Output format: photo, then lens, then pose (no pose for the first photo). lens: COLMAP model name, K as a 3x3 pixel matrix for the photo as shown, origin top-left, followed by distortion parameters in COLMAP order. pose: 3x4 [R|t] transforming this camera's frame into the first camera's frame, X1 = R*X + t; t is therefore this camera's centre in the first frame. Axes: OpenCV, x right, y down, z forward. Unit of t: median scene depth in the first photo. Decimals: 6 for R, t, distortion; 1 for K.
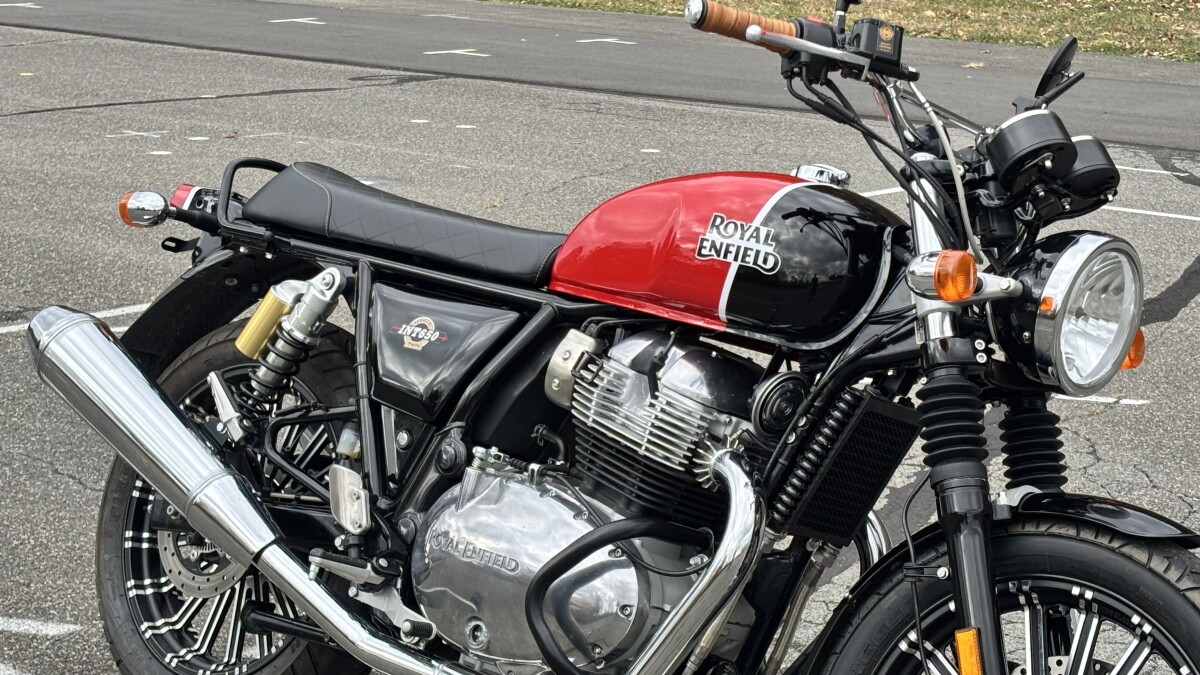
lens RADIAL K [[2372.8, 0, 600.0], [0, 2372.8, 337.5], [0, 0, 1]] dist [0.332586, -1.640273]
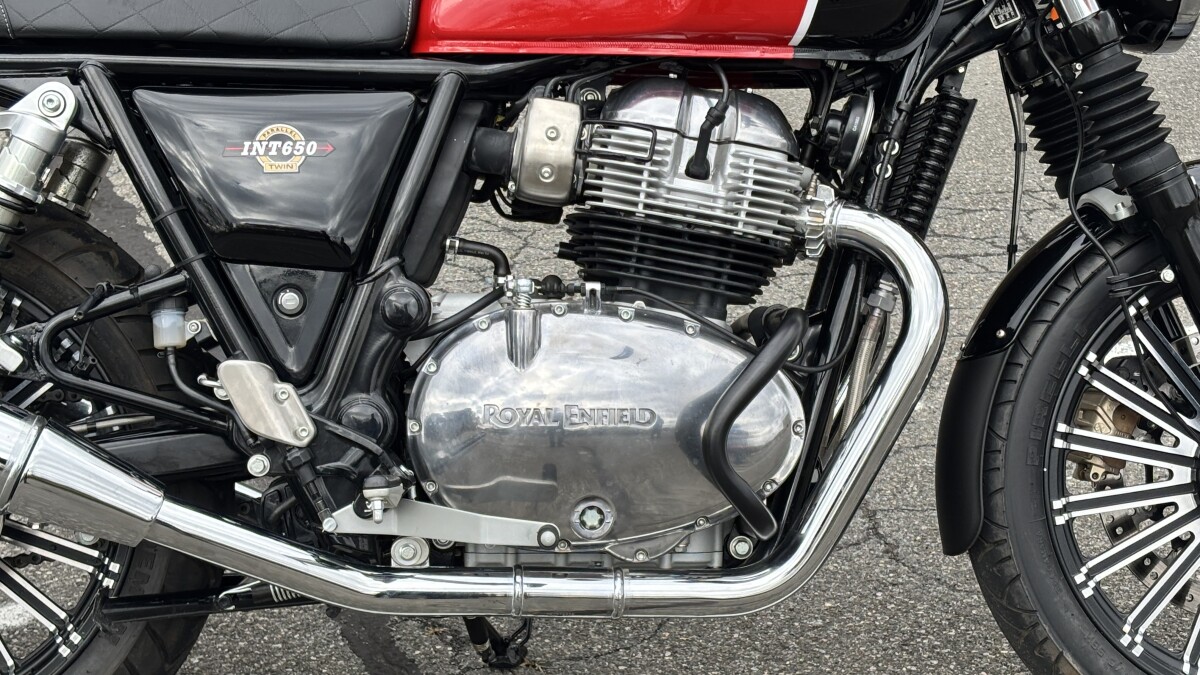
lens RADIAL K [[2167.6, 0, 600.0], [0, 2167.6, 337.5], [0, 0, 1]] dist [0.293038, -1.202295]
pose [[0.690745, -0.262439, 0.673793, -0.495250], [0.155567, 0.963928, 0.215965, -0.078157], [-0.706166, -0.044357, 0.706655, 0.516118]]
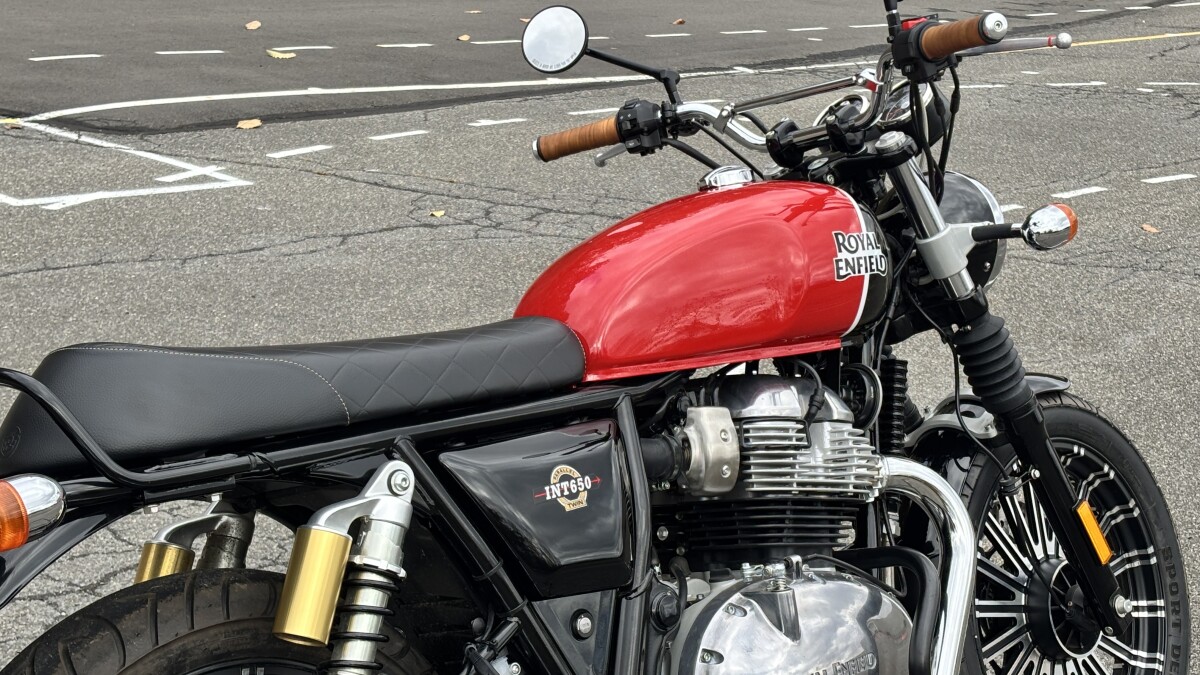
lens RADIAL K [[2070.1, 0, 600.0], [0, 2070.1, 337.5], [0, 0, 1]] dist [0.283887, -1.028320]
pose [[0.047374, -0.266817, 0.962582, -0.758063], [0.134403, 0.956604, 0.258545, -0.235627], [-0.989794, 0.117126, 0.081179, 1.005726]]
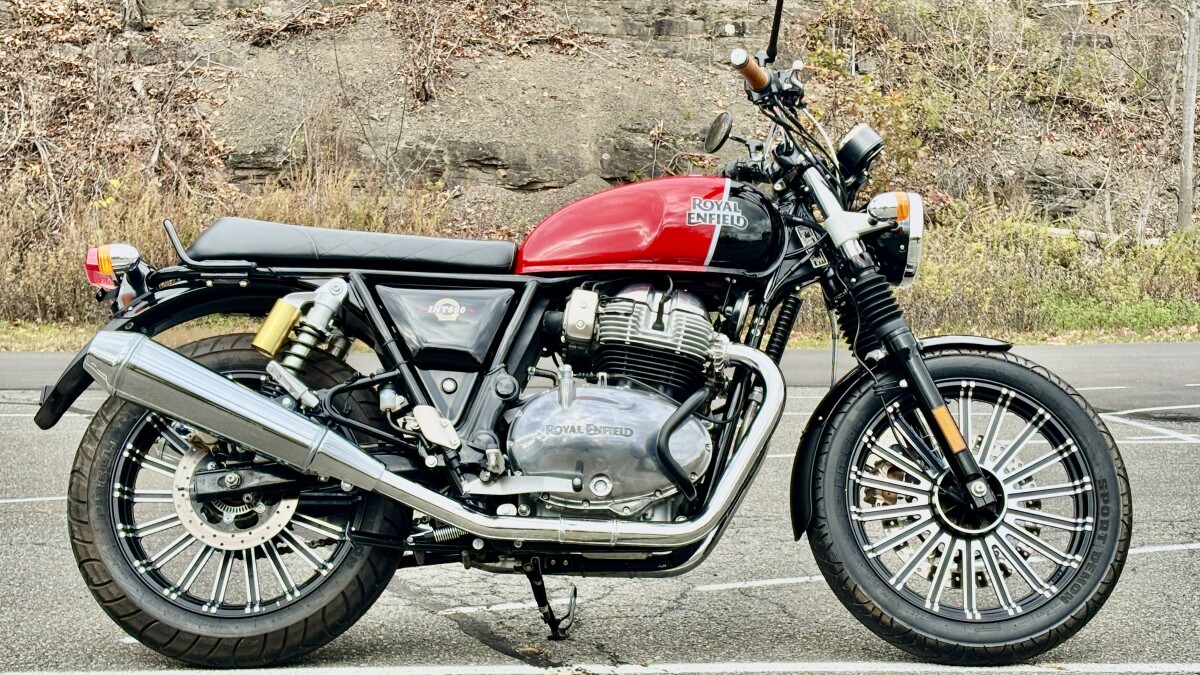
lens RADIAL K [[2167.6, 0, 600.0], [0, 2167.6, 337.5], [0, 0, 1]] dist [0.293038, -1.202295]
pose [[0.719625, -0.053863, 0.692270, -0.966971], [0.153520, 0.984656, -0.082975, 0.144586], [-0.677179, 0.165988, 0.716852, 0.030563]]
